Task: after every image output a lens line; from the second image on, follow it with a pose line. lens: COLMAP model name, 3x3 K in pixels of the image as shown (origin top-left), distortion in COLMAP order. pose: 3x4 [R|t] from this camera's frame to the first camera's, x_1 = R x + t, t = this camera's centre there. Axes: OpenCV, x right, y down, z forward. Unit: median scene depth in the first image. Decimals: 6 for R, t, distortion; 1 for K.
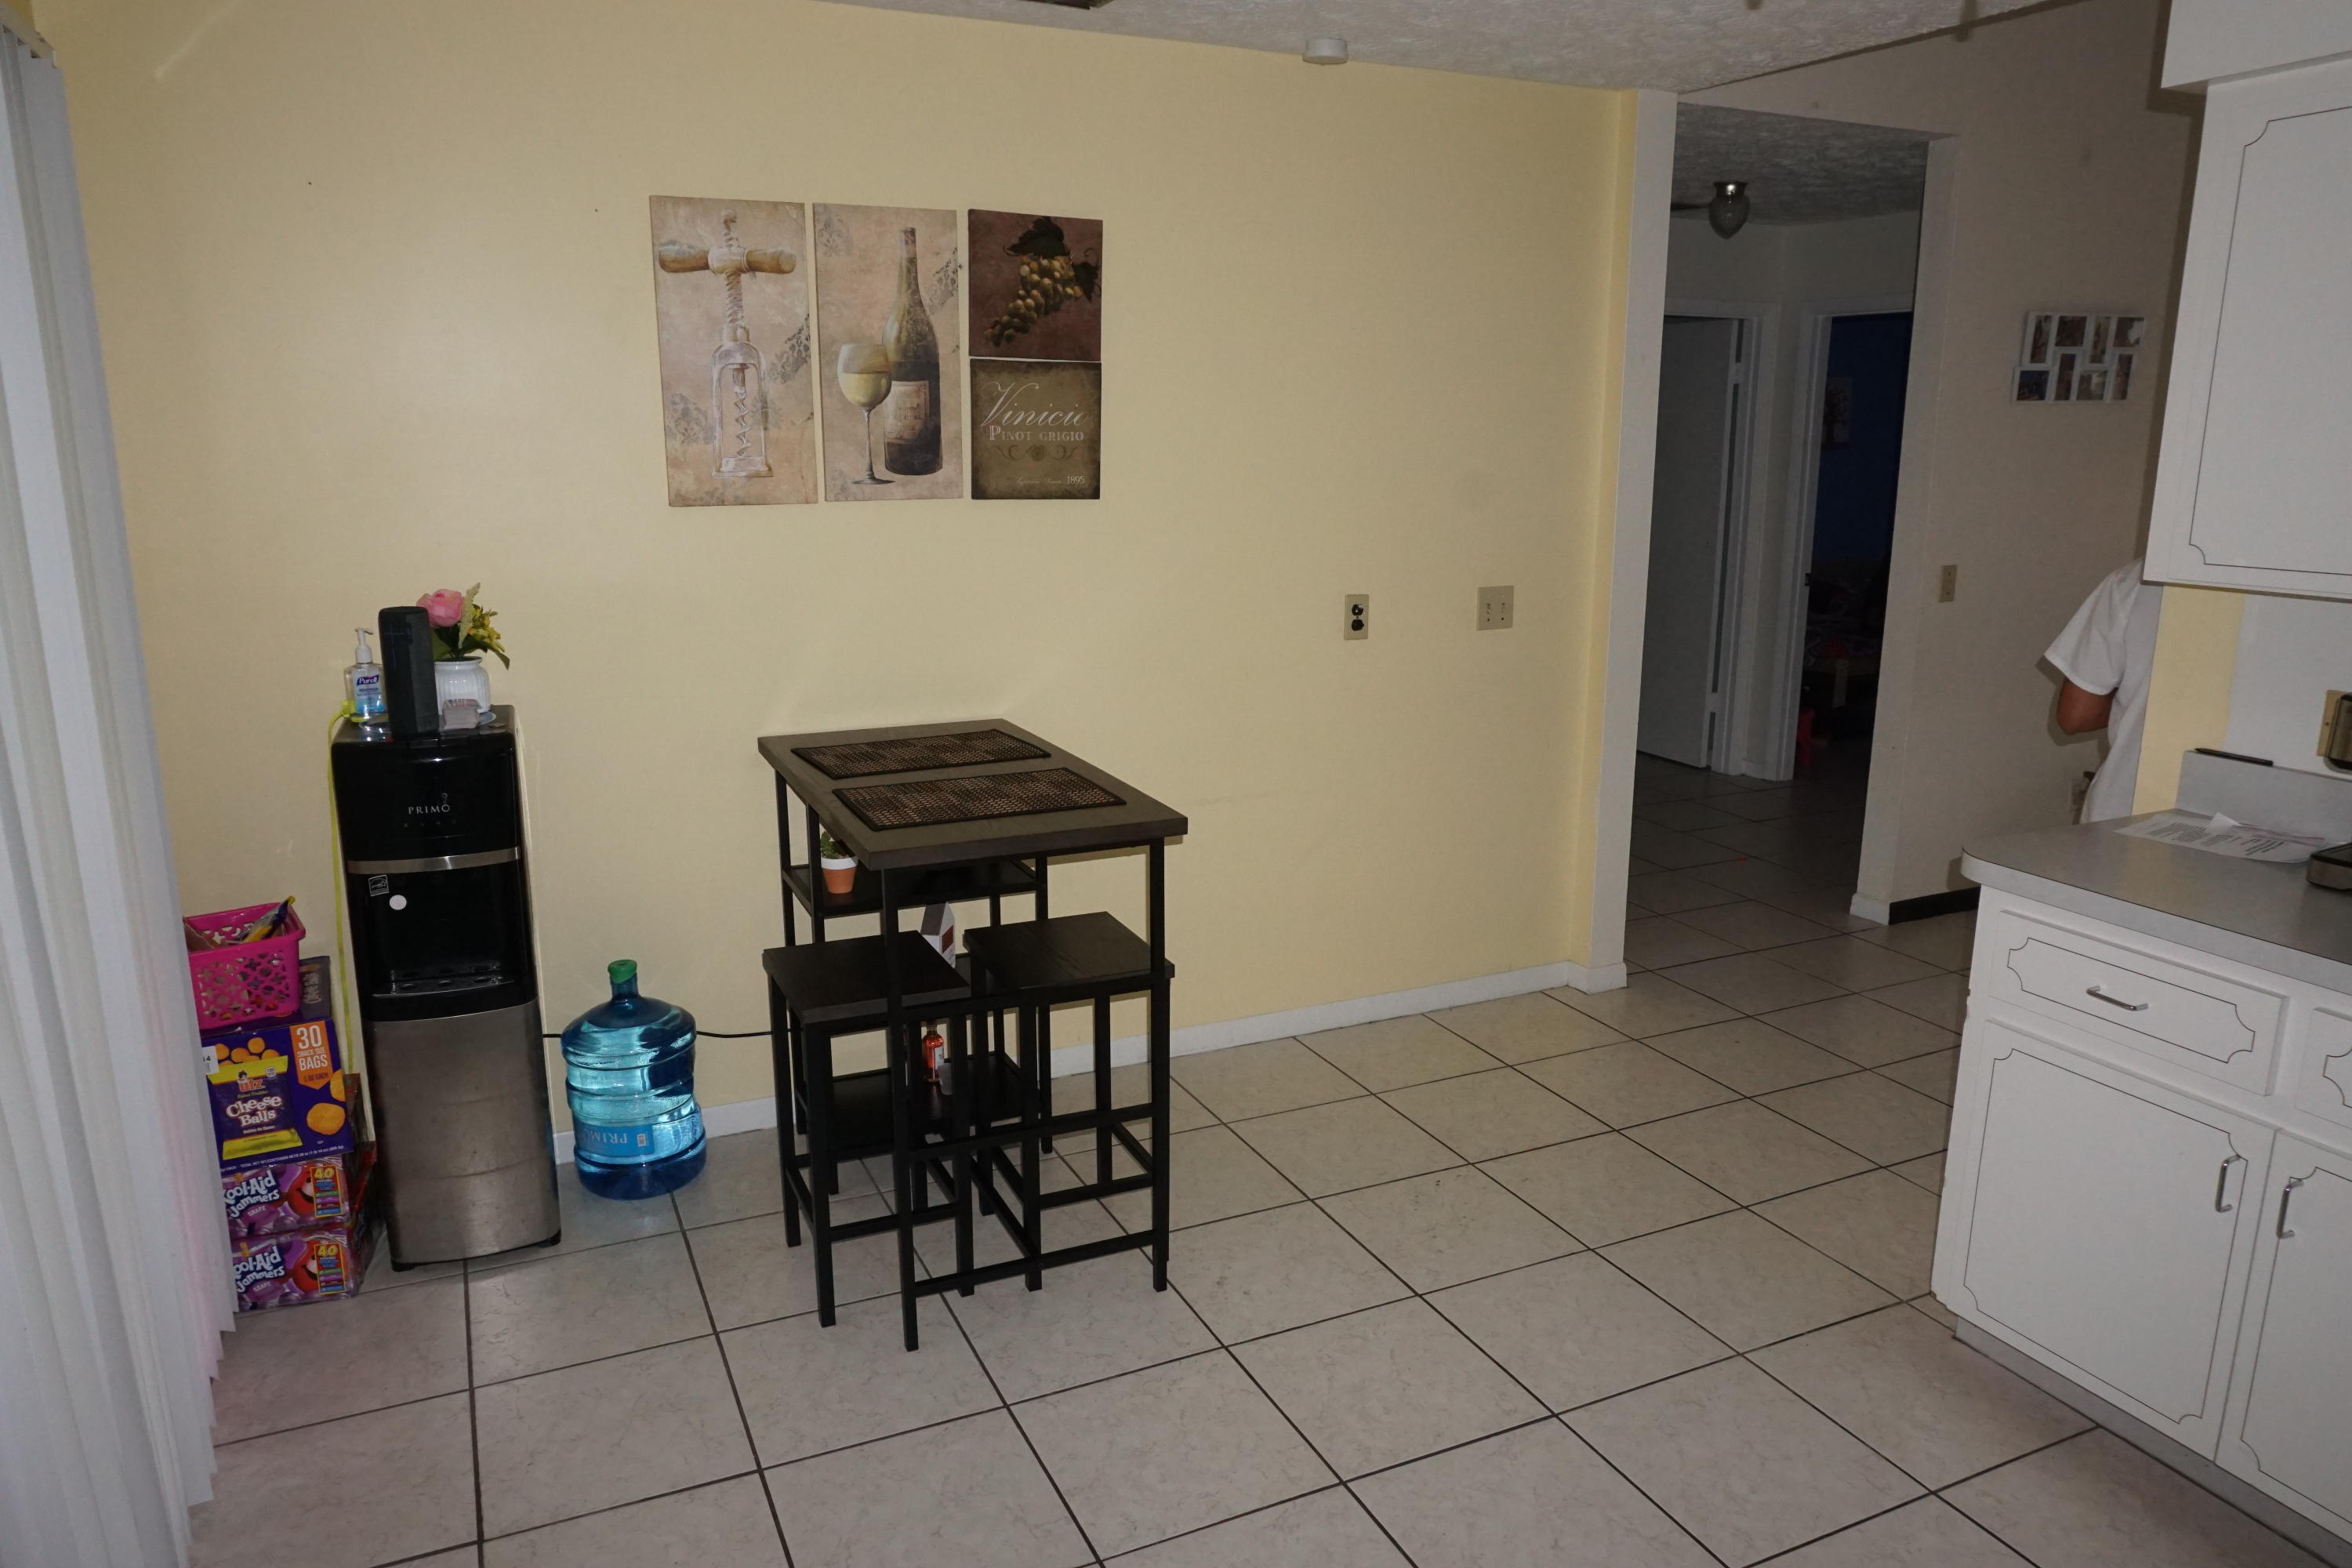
lens RADIAL K [[1564.4, 0, 1170.6], [0, 1564.4, 792.1], [0, 0, 1]] dist [-0.049674, 0.017595]
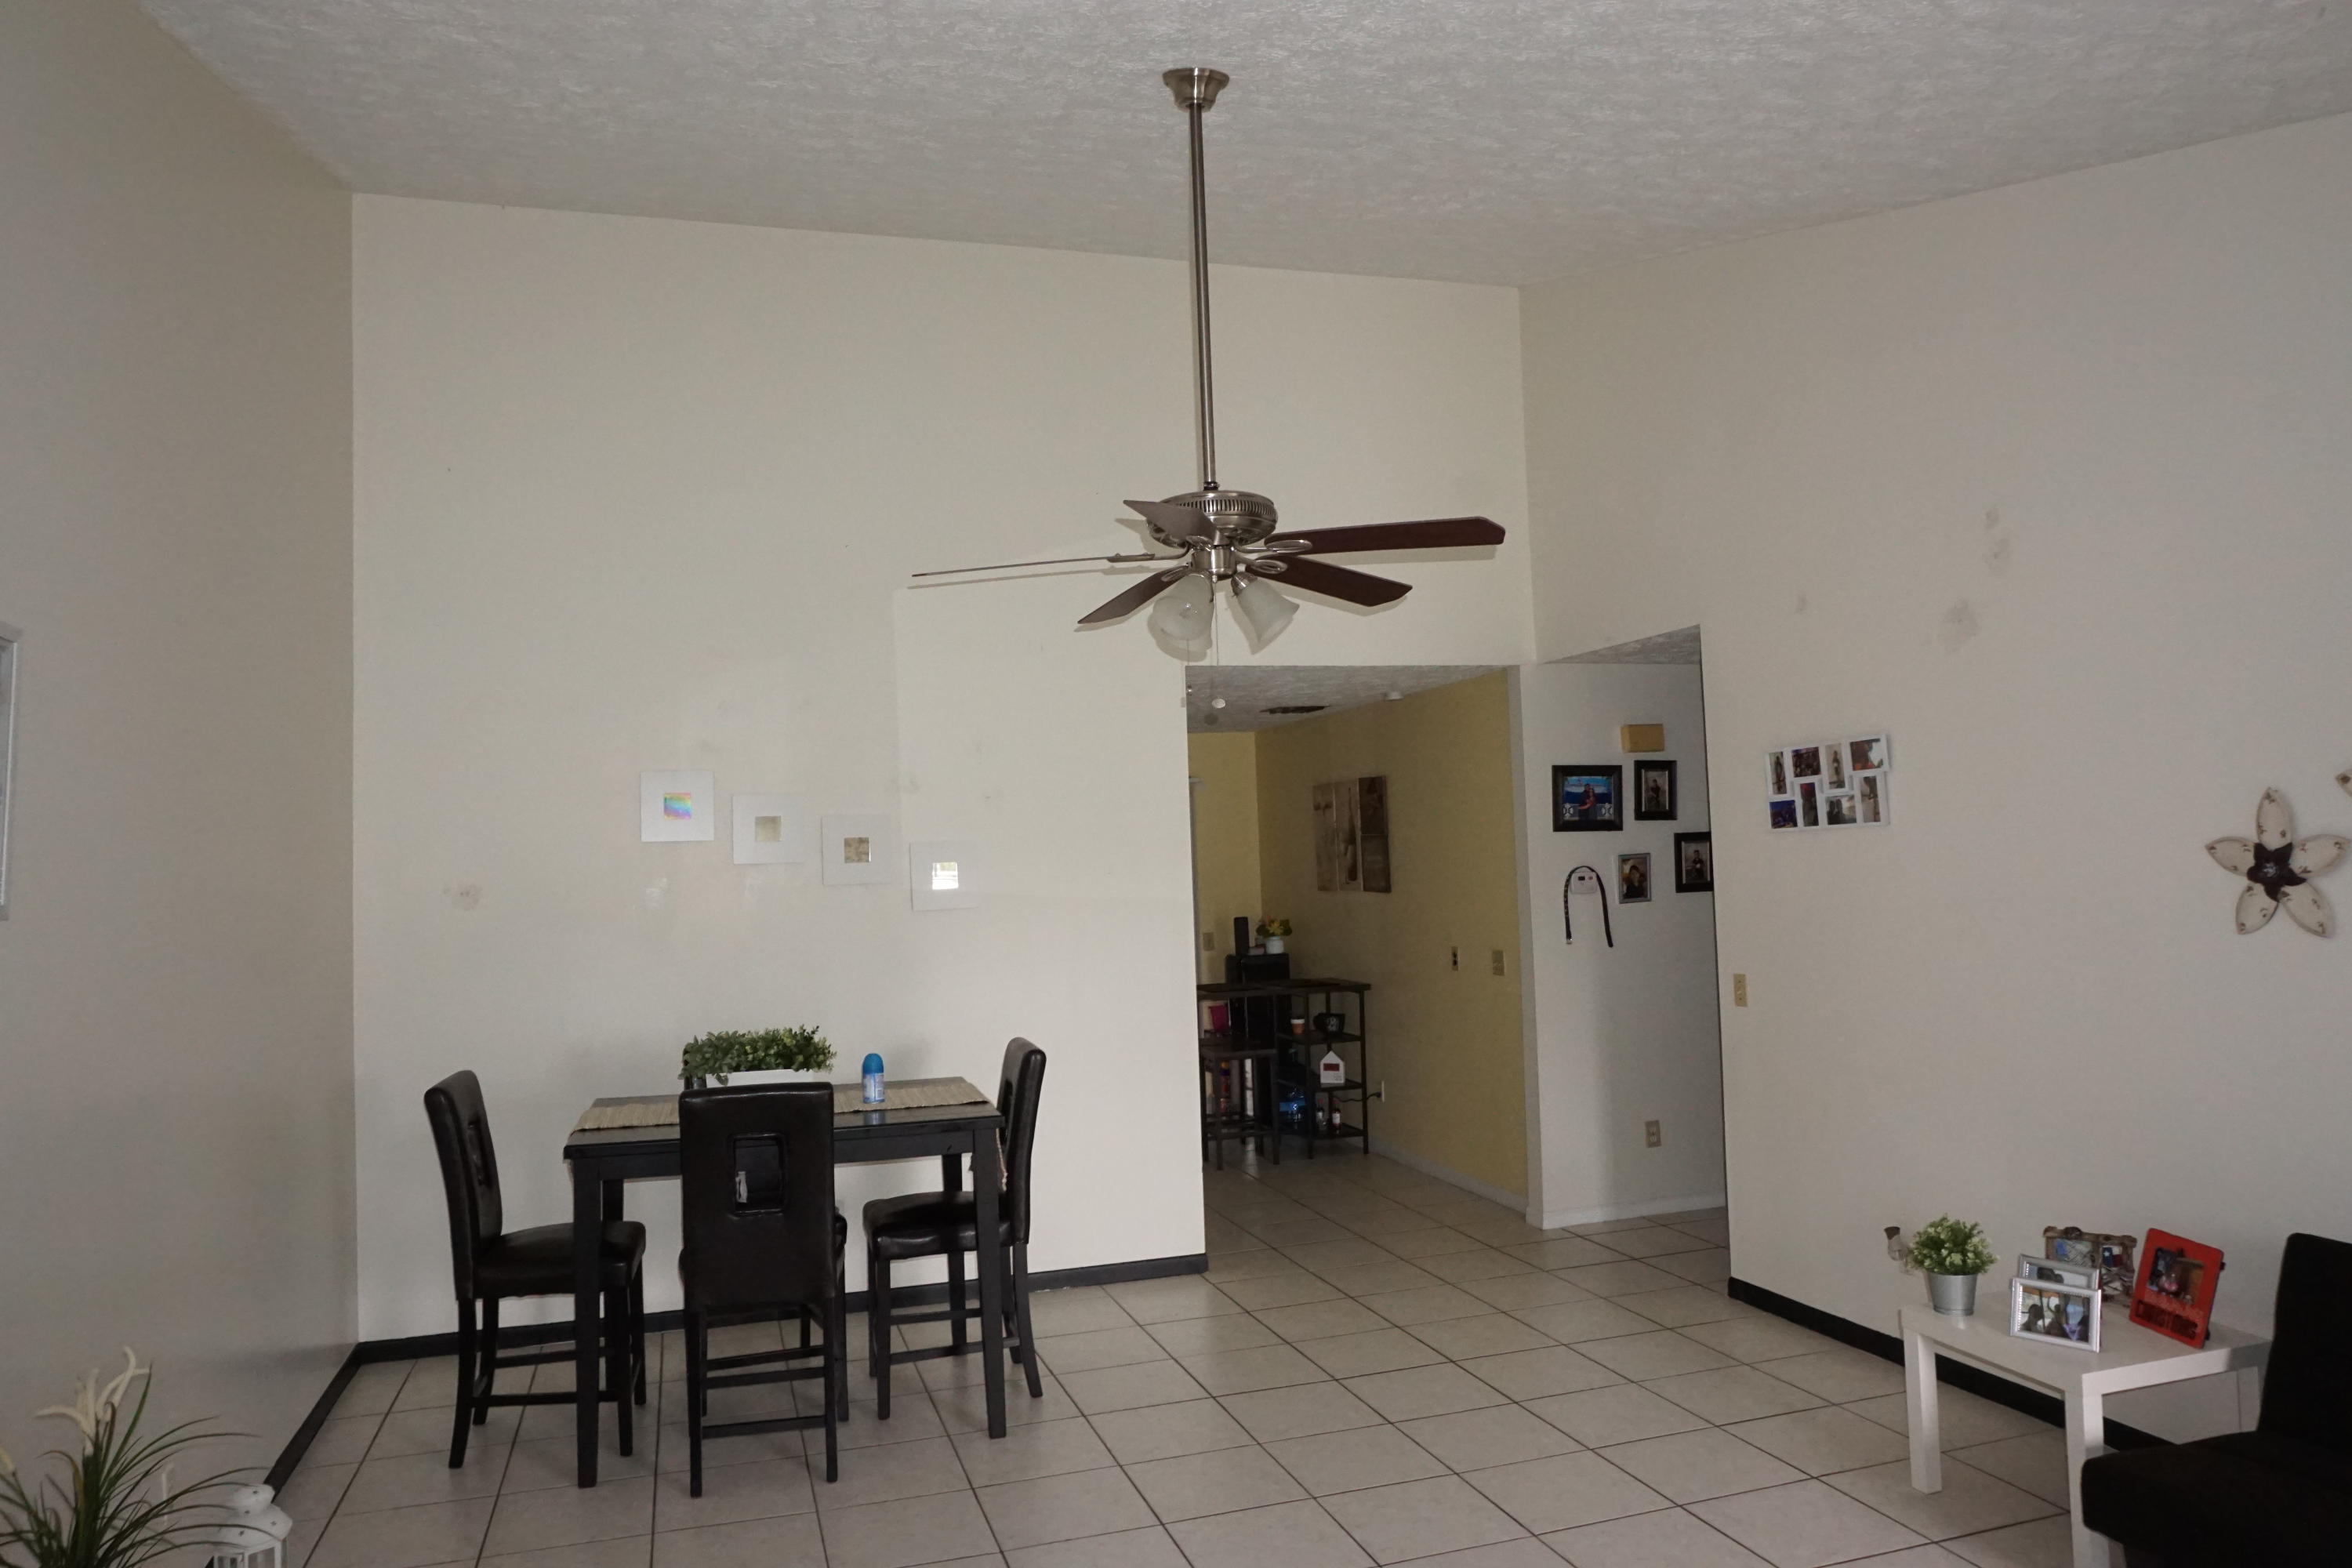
lens RADIAL K [[1564.4, 0, 1176.7], [0, 1564.4, 779.2], [0, 0, 1]] dist [-0.049674, 0.017595]
pose [[-0.122717, -0.048703, -0.991246, 1.682741], [-0.204793, 0.978542, -0.022725, -0.174404], [0.971082, 0.200211, -0.130058, 0.714605]]
